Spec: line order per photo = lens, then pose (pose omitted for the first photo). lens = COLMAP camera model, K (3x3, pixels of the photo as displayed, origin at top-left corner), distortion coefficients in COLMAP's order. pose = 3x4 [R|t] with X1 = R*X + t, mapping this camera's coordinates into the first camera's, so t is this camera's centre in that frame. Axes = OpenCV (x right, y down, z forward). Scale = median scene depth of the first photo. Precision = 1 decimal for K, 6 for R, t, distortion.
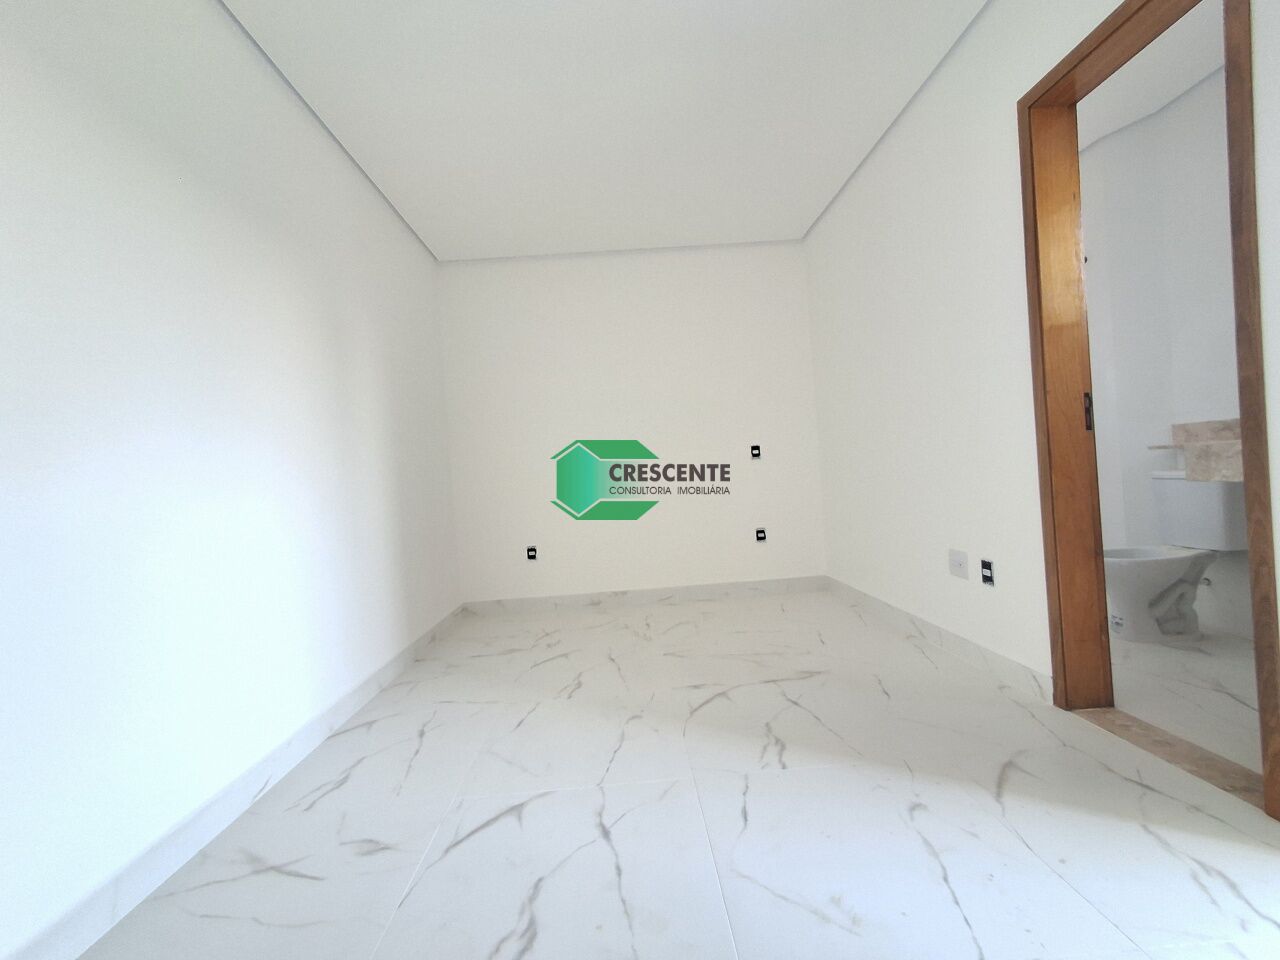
lens RADIAL K [[583.1, 0, 636.5], [0, 583.1, 485.1], [0, 0, 1]] dist [0.001097, 0.000235]
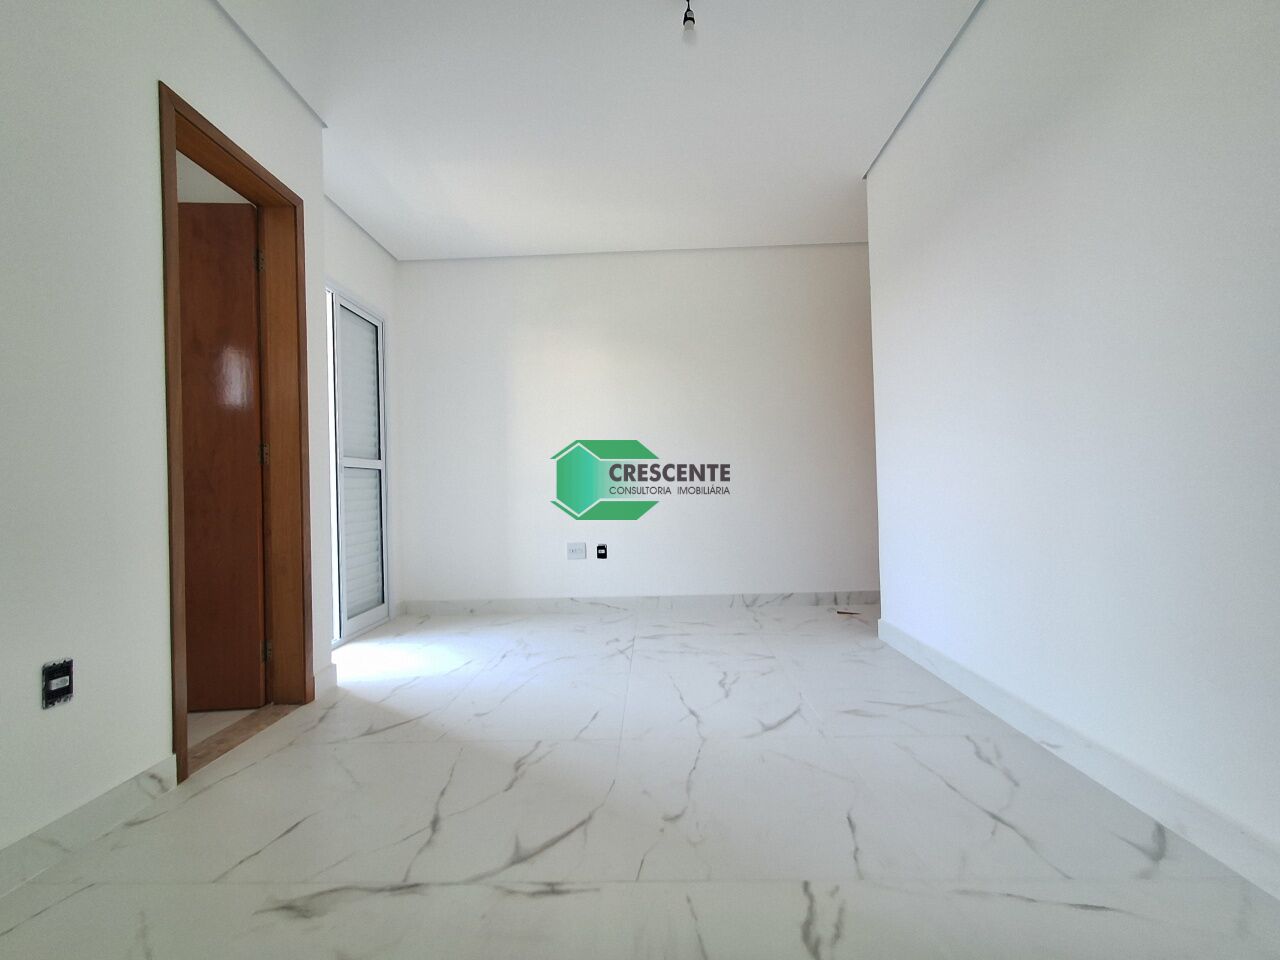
lens RADIAL K [[583.1, 0, 636.5], [0, 583.1, 485.1], [0, 0, 1]] dist [0.001097, 0.000235]
pose [[-0.993262, 0.100412, 0.057870, -0.042415], [0.100548, 0.994932, -0.000555, 0.011393], [-0.057632, 0.005268, -0.998324, 1.874978]]
